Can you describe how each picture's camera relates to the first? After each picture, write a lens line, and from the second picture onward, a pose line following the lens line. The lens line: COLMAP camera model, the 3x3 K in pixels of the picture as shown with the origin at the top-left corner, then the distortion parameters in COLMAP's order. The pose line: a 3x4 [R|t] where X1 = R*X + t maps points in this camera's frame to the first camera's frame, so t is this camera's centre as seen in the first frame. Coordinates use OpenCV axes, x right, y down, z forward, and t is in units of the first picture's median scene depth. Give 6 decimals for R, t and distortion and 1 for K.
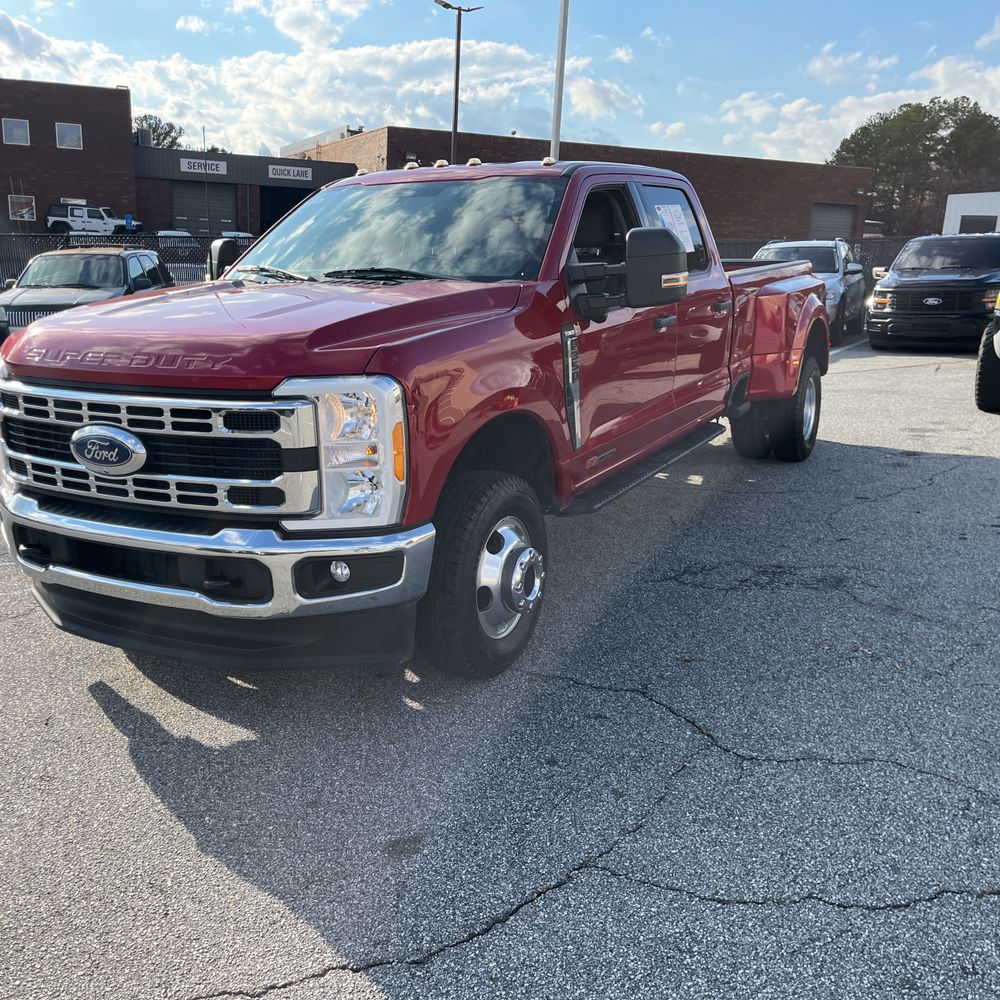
lens RADIAL K [[1044.7, 0, 509.5], [0, 1044.7, 504.5], [0, 0, 1]] dist [0.086575, -0.138492]
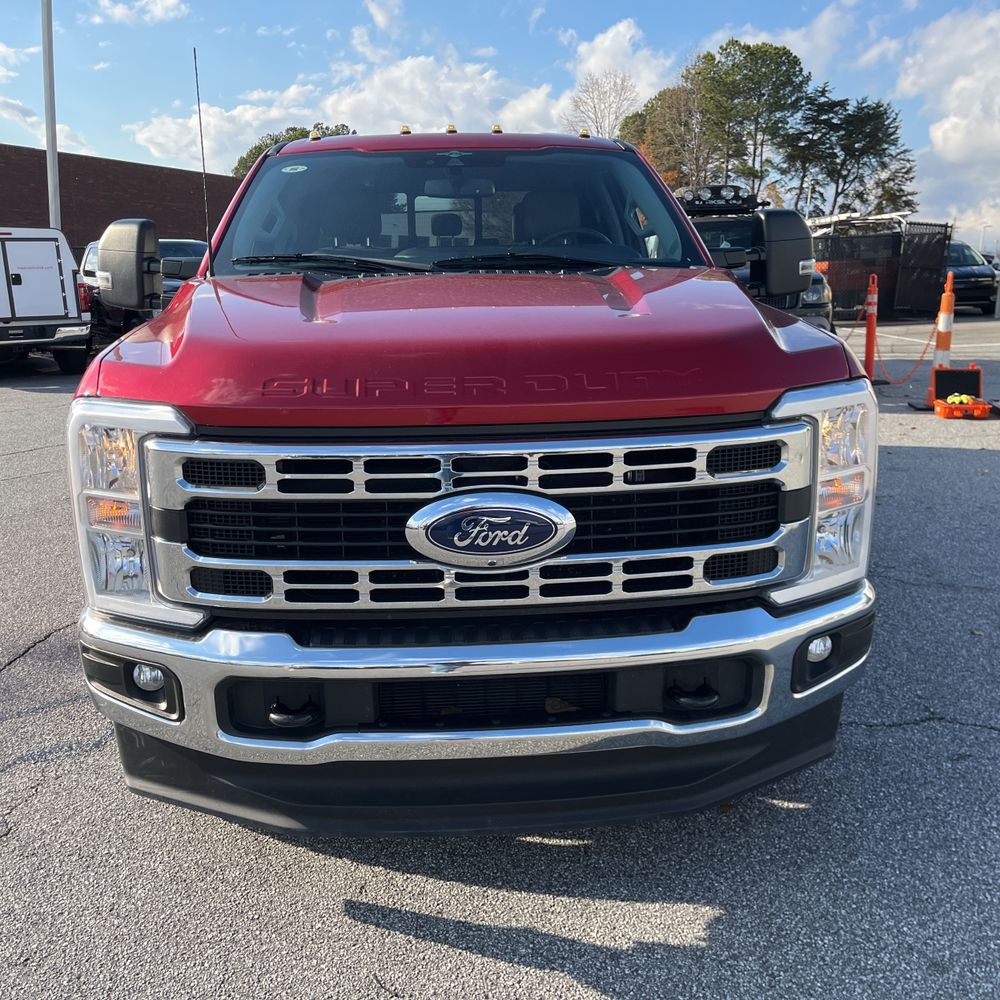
lens RADIAL K [[1060.2, 0, 521.7], [0, 1060.2, 500.2], [0, 0, 1]] dist [0.058132, -0.013270]
pose [[0.842938, -0.119244, 0.524629, -0.701146], [0.130039, 0.991373, 0.016393, -0.077521], [-0.522058, 0.054404, 0.851173, 0.448668]]
